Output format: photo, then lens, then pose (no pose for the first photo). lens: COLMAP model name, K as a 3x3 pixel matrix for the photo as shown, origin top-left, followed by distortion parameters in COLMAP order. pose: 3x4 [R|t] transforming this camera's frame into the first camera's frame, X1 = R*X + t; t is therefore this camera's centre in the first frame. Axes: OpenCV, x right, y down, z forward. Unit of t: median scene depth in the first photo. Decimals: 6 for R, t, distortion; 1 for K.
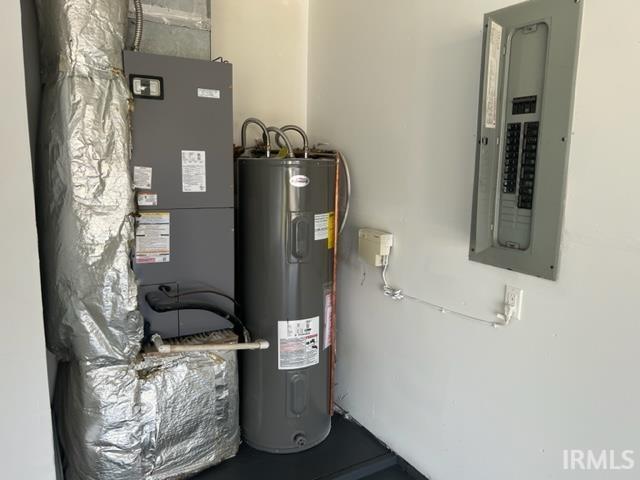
lens RADIAL K [[493.1, 0, 323.8], [0, 493.1, 239.5], [0, 0, 1]] dist [0.087664, -0.083371]
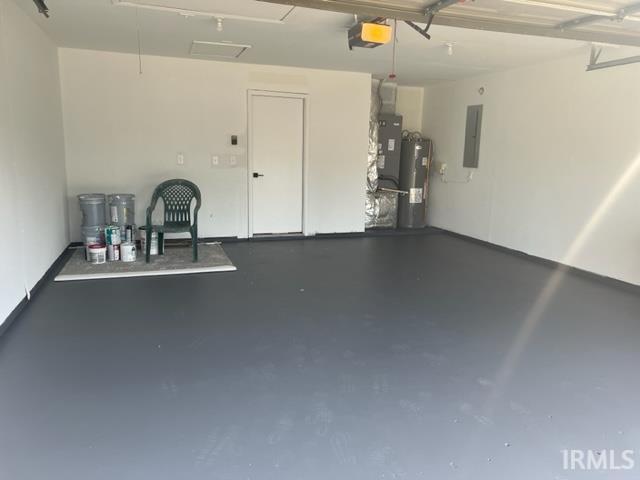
lens RADIAL K [[493.1, 0, 316.2], [0, 493.1, 243.4], [0, 0, 1]] dist [0.087664, -0.083371]
pose [[0.979309, 0.046100, -0.197049, -0.036472], [-0.039558, 0.998532, 0.037009, 0.454904], [0.198466, -0.028448, 0.979695, -2.603141]]
